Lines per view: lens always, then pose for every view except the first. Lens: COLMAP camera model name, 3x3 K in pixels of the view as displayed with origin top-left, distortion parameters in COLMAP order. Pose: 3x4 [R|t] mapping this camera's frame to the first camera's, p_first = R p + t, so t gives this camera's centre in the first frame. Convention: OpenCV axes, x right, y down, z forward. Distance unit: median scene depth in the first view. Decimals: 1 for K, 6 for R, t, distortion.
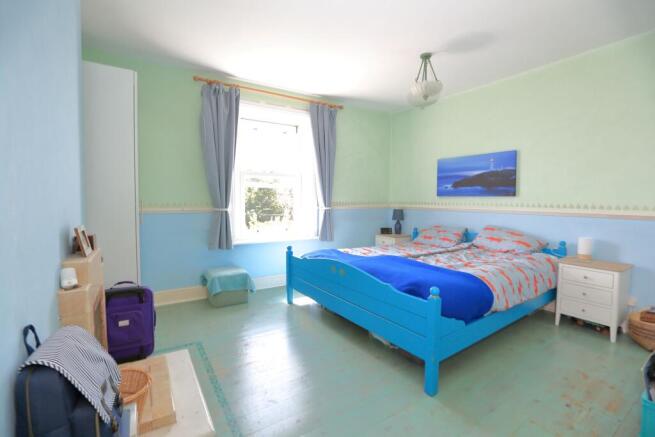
lens RADIAL K [[292.6, 0, 327.4], [0, 292.6, 216.4], [0, 0, 1]] dist [-0.035781, 0.003149]
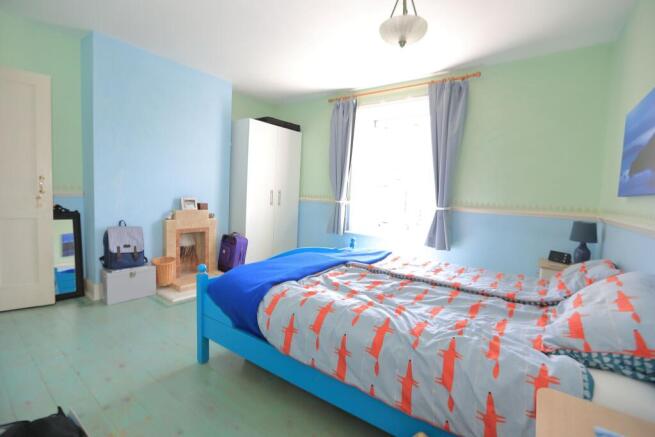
lens RADIAL K [[292.6, 0, 328.3], [0, 292.6, 218.3], [0, 0, 1]] dist [-0.035781, 0.003149]
pose [[0.368709, 0.092191, -0.924962, 0.637473], [-0.094674, 0.993620, 0.061296, -0.021609], [0.924711, 0.064969, 0.375084, 0.415610]]
